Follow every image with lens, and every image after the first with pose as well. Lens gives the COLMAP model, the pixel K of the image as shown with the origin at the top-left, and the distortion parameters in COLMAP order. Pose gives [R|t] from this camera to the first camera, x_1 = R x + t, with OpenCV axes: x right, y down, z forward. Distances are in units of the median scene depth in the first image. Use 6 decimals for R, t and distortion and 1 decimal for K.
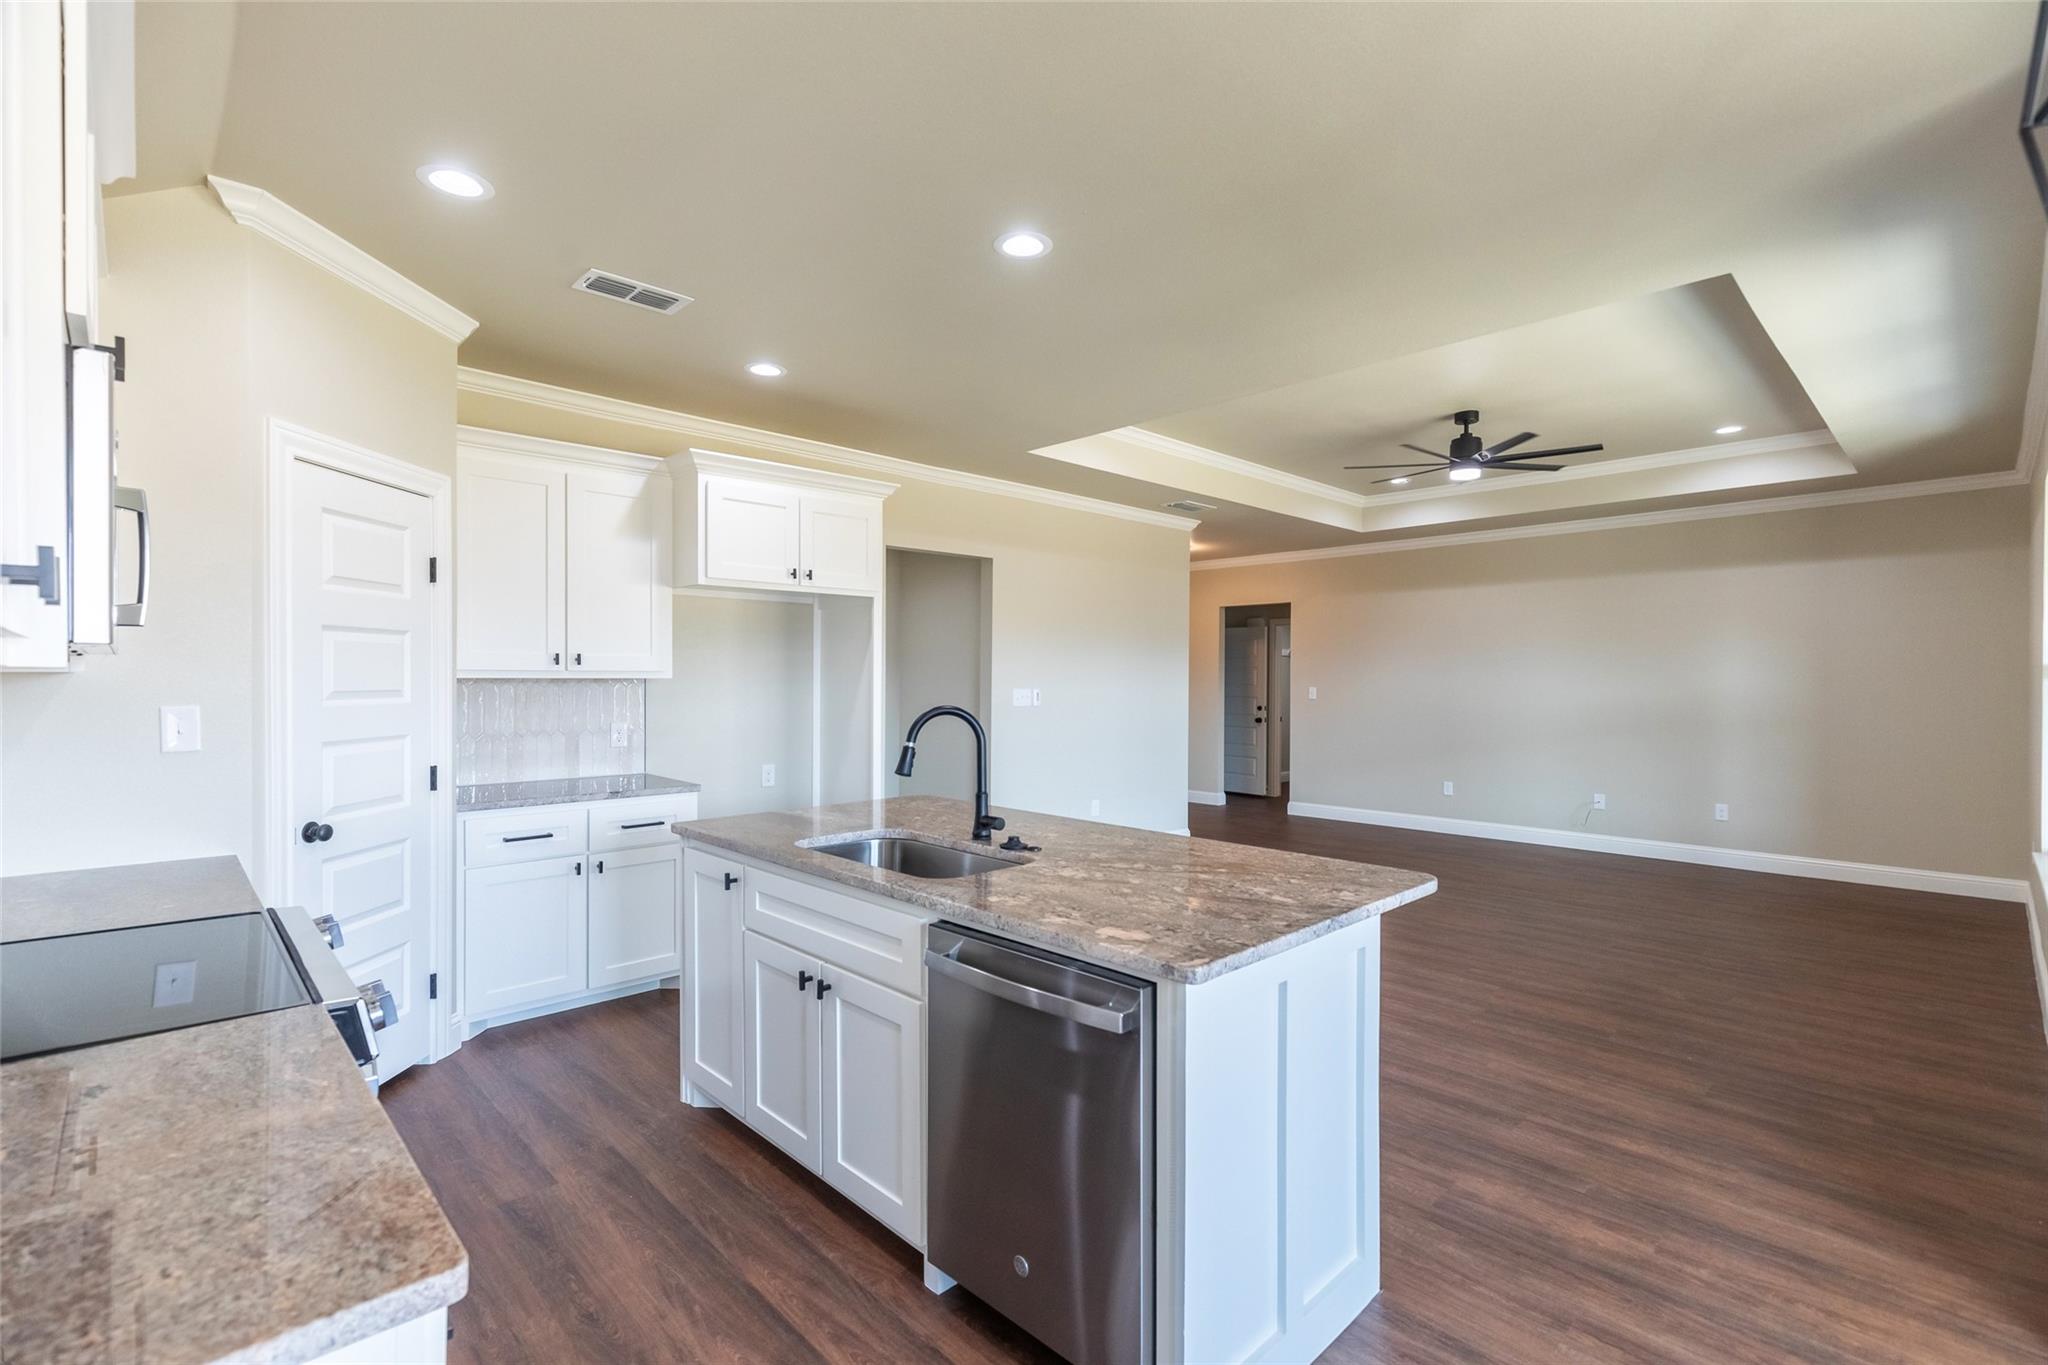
lens RADIAL K [[933.0, 0, 1018.7], [0, 933.0, 678.1], [0, 0, 1]] dist [0.011613, -0.001260]
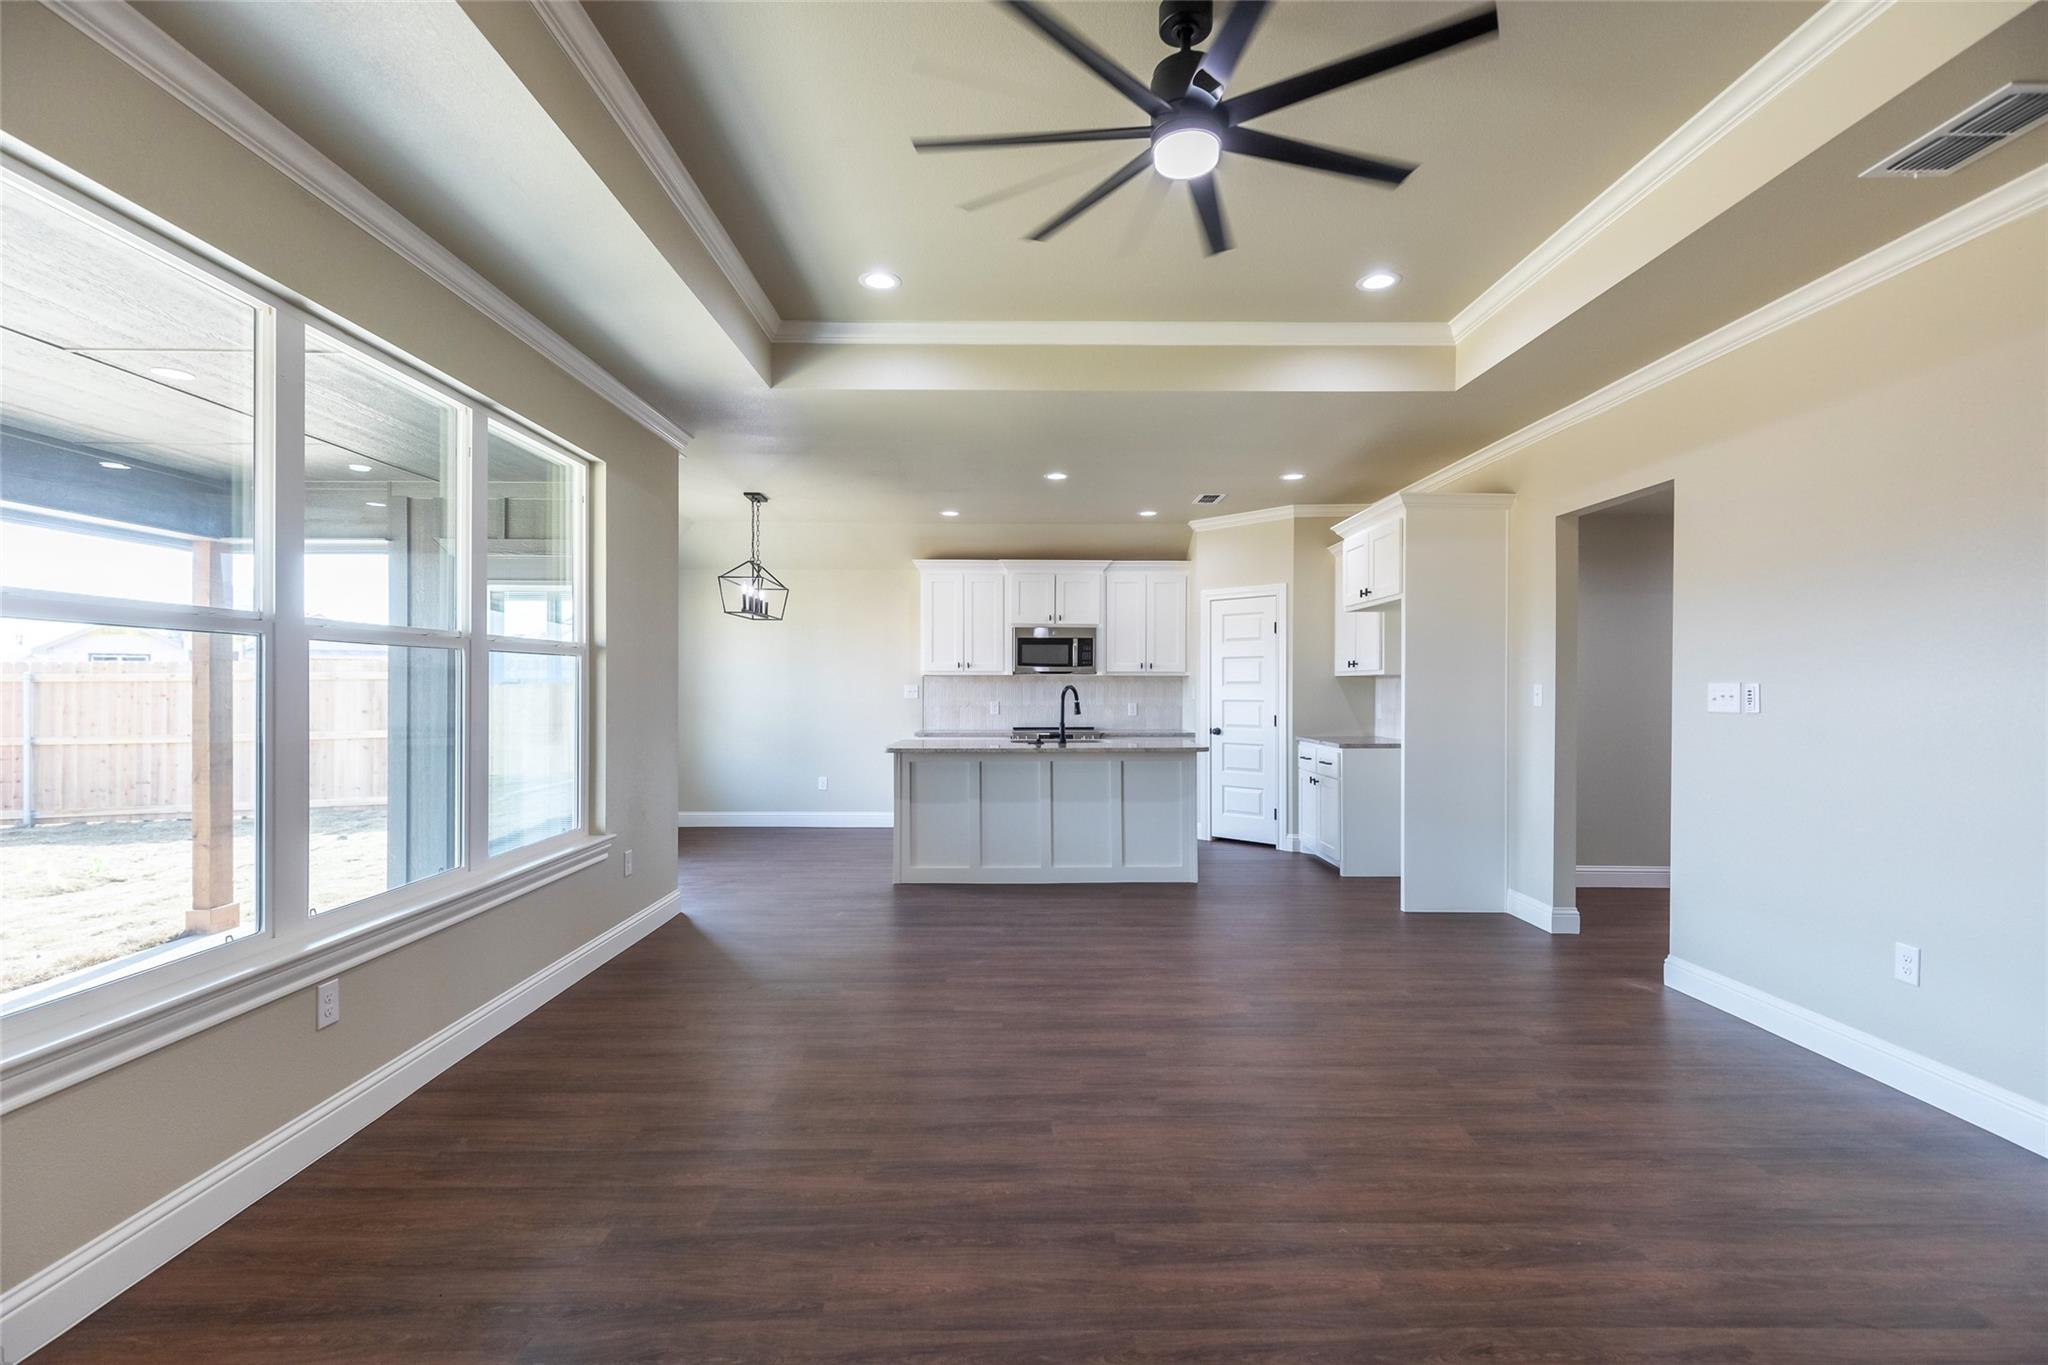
lens RADIAL K [[933.0, 0, 1021.2], [0, 933.0, 692.8], [0, 0, 1]] dist [0.011613, -0.001260]
pose [[-0.690744, -0.001294, -0.723098, 1.027183], [-0.002683, 0.999996, 0.000774, 0.026345], [0.723094, 0.002475, -0.690745, 1.531121]]
